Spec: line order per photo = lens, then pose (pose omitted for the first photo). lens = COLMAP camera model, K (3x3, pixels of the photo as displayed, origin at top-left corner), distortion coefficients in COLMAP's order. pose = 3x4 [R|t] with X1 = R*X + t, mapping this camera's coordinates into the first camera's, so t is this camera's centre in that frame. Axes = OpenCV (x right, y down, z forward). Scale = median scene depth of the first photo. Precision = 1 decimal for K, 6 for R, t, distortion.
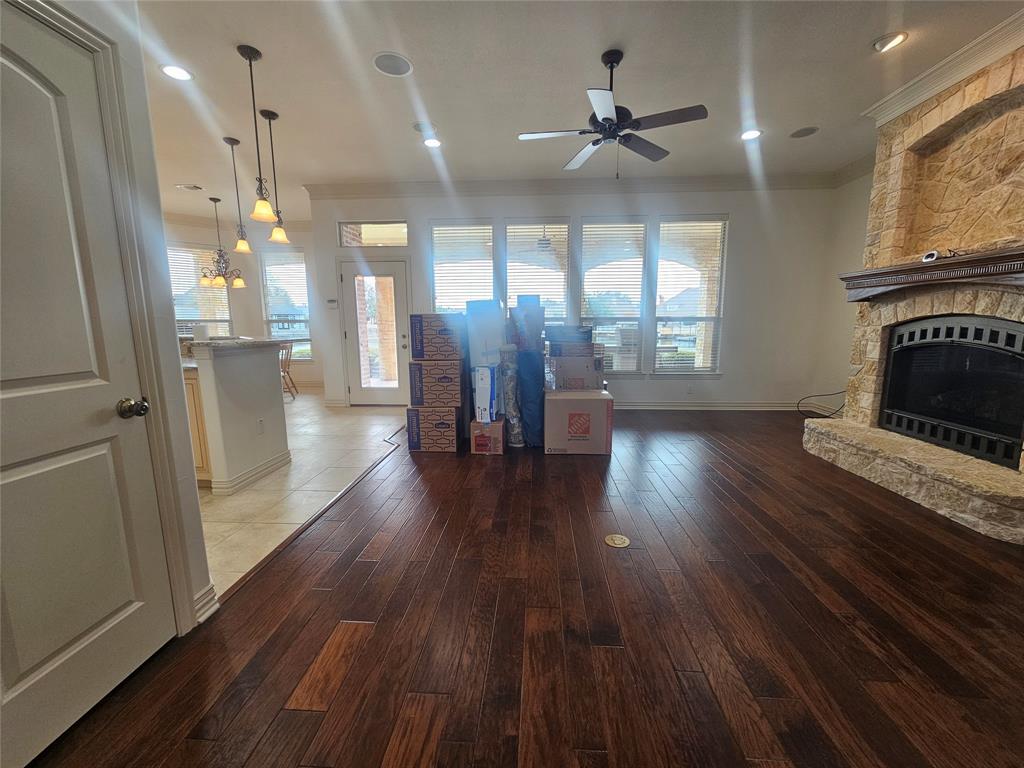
lens RADIAL K [[411.1, 0, 516.2], [0, 411.1, 384.2], [0, 0, 1]] dist [0.001103, 0.000010]
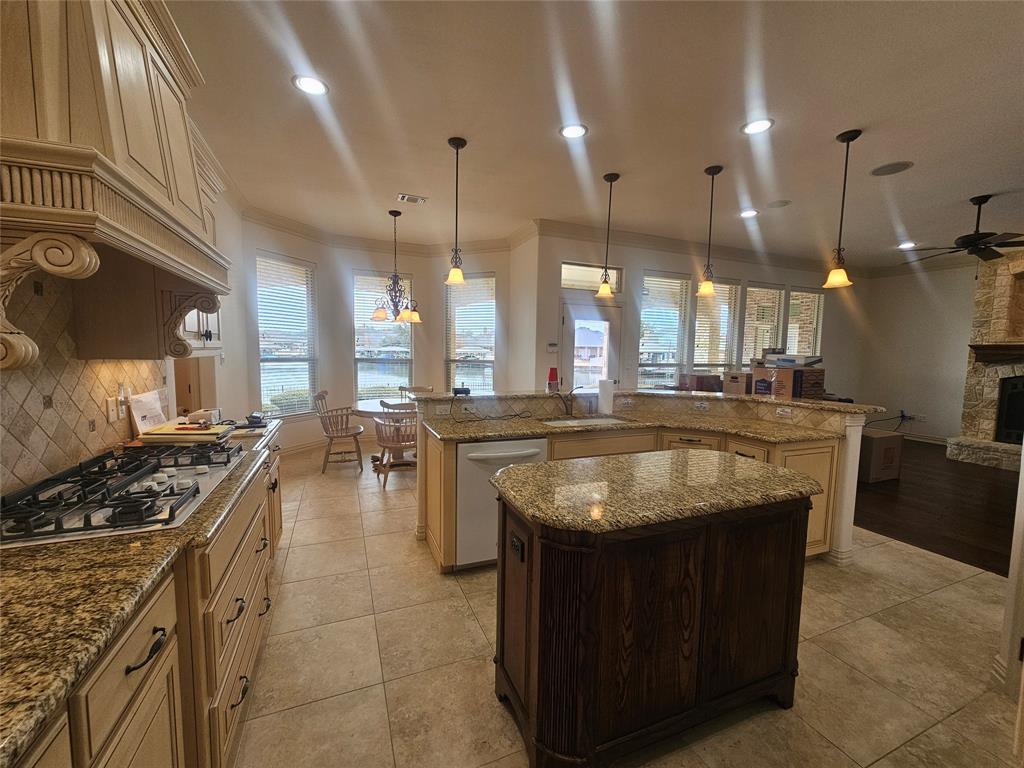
lens RADIAL K [[411.1, 0, 513.2], [0, 411.1, 384.1], [0, 0, 1]] dist [0.001103, 0.000010]
pose [[0.903835, -0.016260, 0.427571, -1.029116], [0.043840, 0.997538, -0.054738, -0.077011], [-0.425628, 0.068219, 0.902323, 0.244674]]
